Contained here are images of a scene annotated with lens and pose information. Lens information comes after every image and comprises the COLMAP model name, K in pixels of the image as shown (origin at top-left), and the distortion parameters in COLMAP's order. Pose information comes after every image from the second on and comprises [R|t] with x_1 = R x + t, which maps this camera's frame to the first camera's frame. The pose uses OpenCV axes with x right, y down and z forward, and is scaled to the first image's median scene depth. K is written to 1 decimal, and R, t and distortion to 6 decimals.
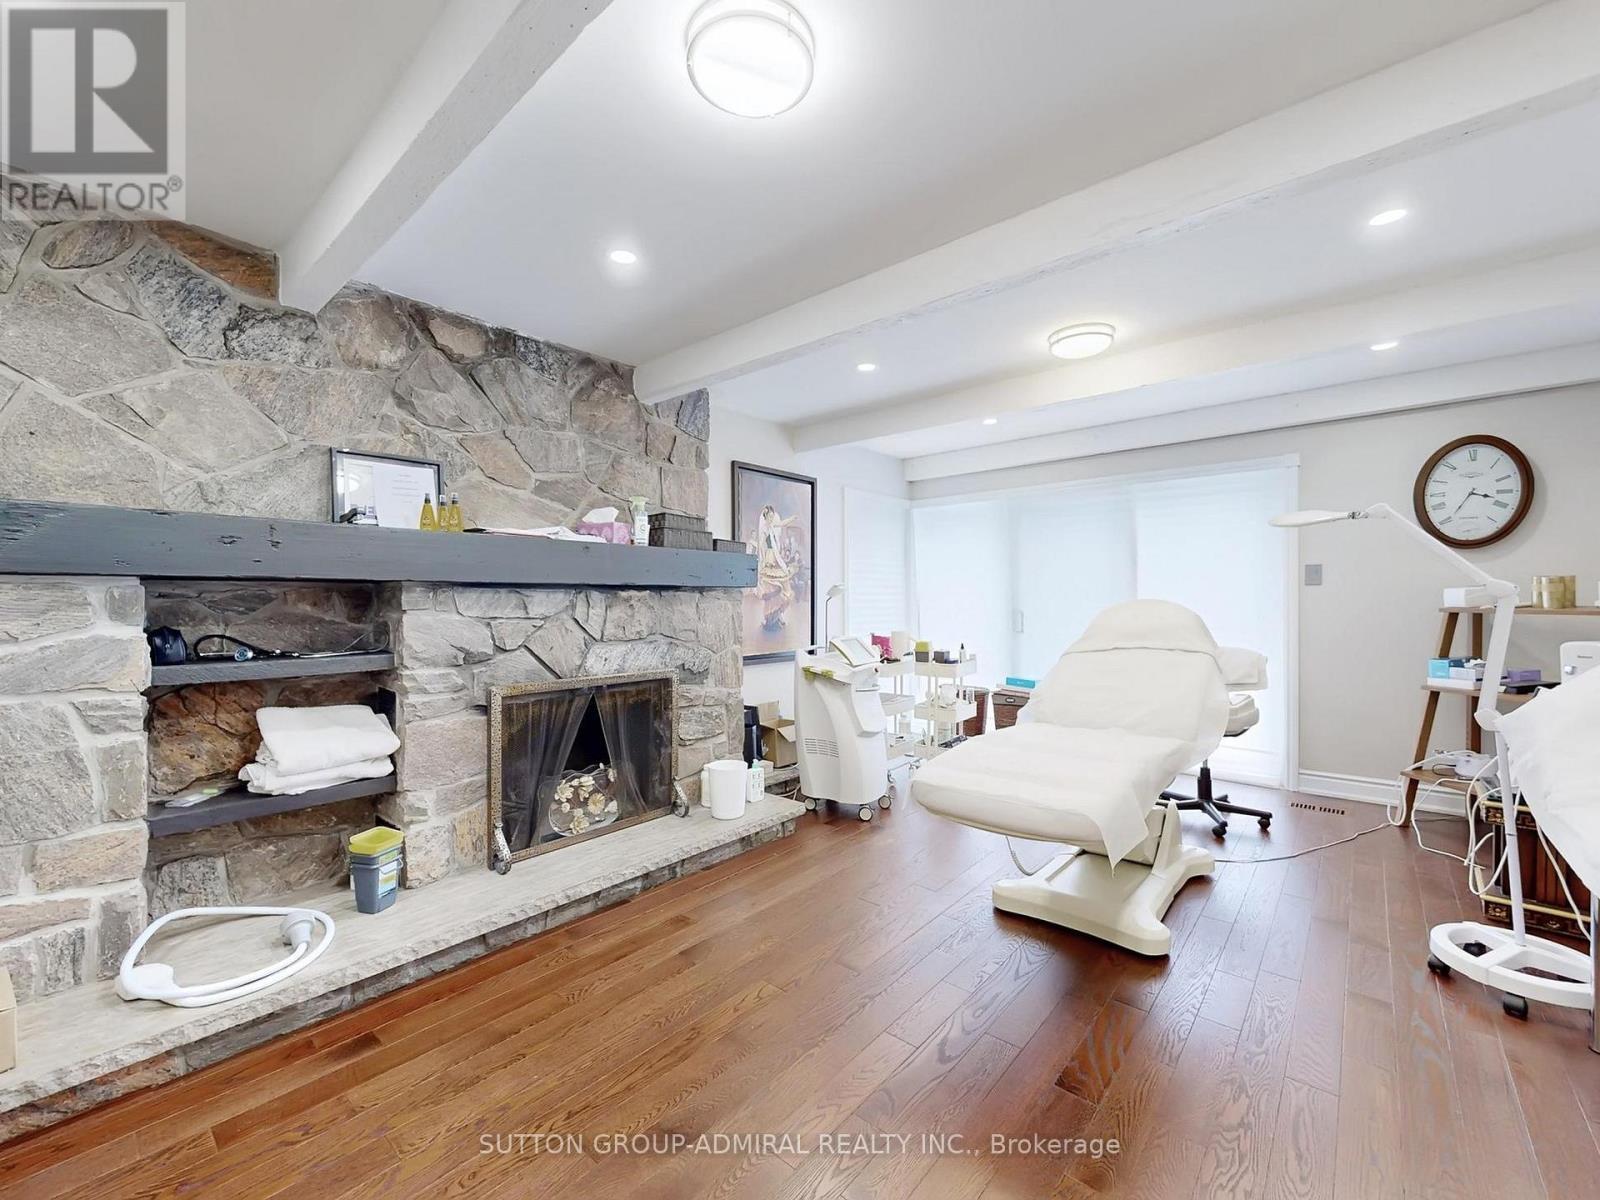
lens RADIAL K [[653.4, 0, 776.3], [0, 653.4, 599.7], [0, 0, 1]] dist [0.000964, -0.000380]
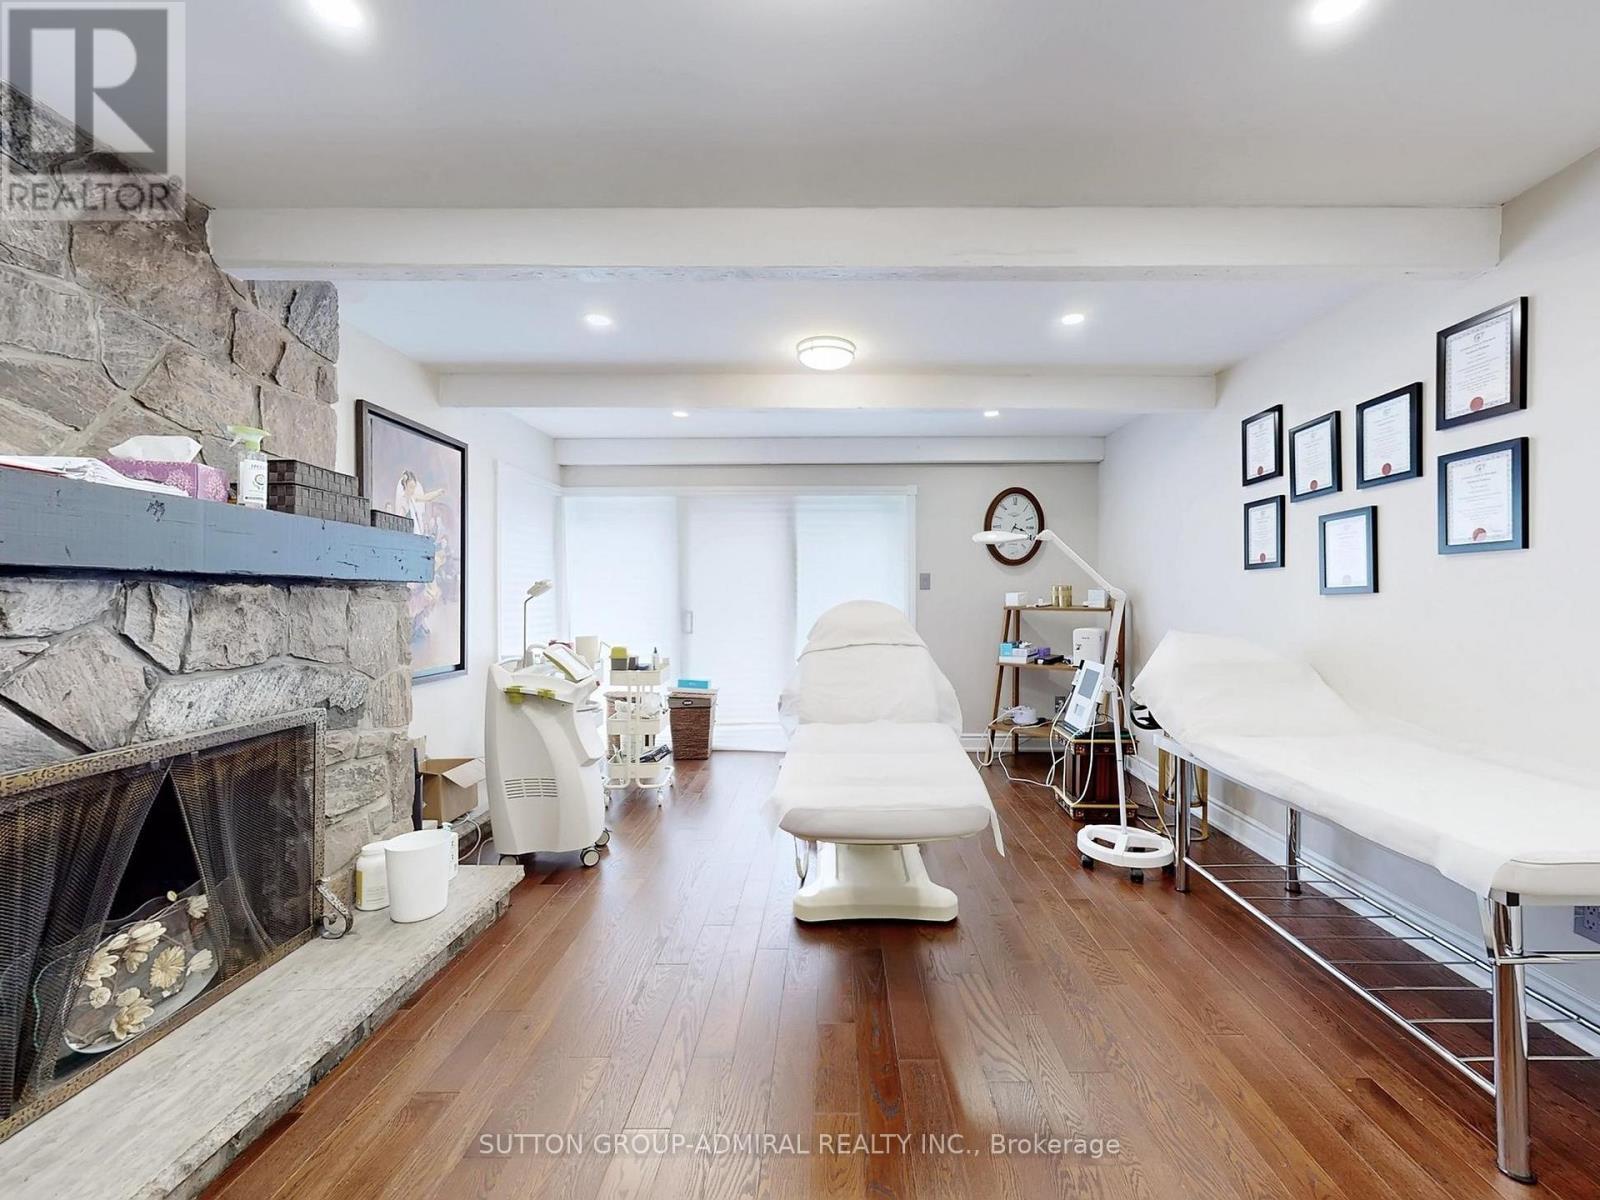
lens RADIAL K [[653.4, 0, 776.3], [0, 653.4, 599.7], [0, 0, 1]] dist [0.000964, -0.000380]
pose [[0.746863, 0.002253, 0.664974, -0.247179], [-0.003074, 0.999995, 0.000064, -0.001297], [-0.664971, -0.002092, 0.746866, 0.231459]]
